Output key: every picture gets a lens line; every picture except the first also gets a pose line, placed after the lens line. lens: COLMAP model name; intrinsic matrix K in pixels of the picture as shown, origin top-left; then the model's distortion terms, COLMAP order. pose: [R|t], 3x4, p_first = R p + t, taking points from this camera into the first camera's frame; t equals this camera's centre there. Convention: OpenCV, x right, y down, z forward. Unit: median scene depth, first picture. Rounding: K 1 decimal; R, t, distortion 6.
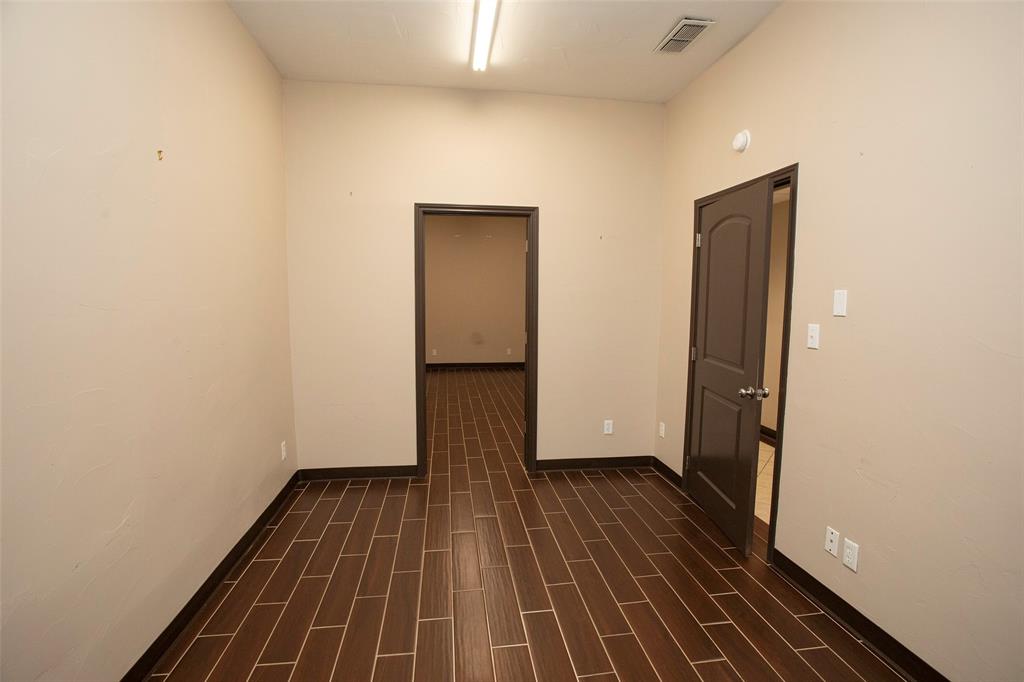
lens RADIAL K [[492.6, 0, 512.1], [0, 492.6, 347.4], [0, 0, 1]] dist [-0.083005, 0.034513]
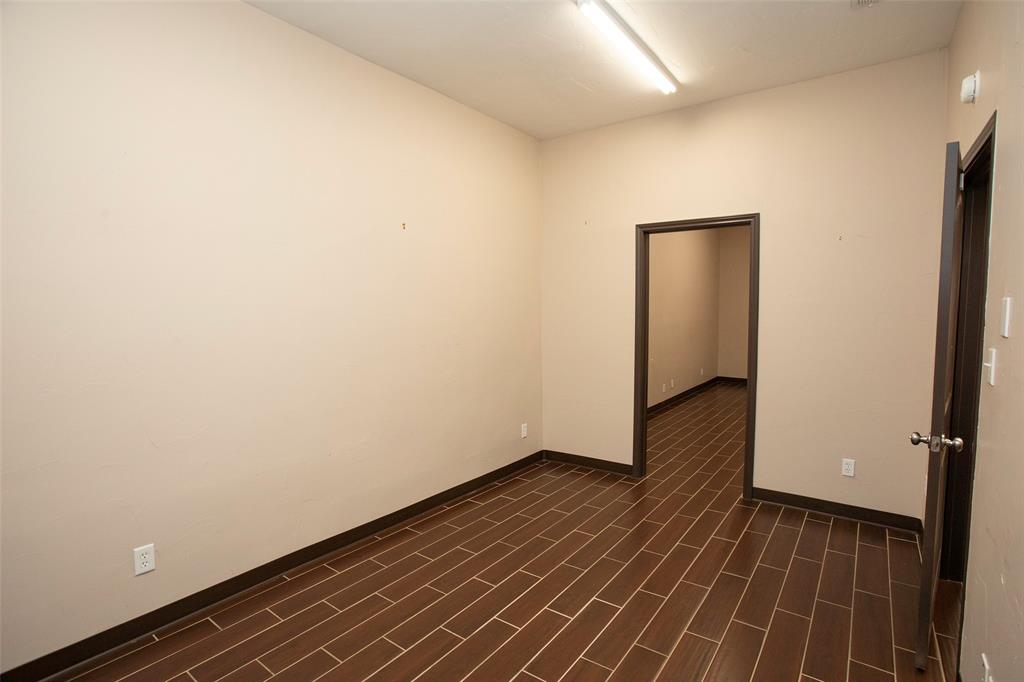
lens RADIAL K [[492.6, 0, 512.1], [0, 492.6, 347.4], [0, 0, 1]] dist [-0.083005, 0.034513]
pose [[0.712967, 0.044224, -0.699802, 0.368539], [-0.058734, 0.998268, 0.003246, -0.007791], [0.698734, 0.038788, 0.714329, 0.034003]]
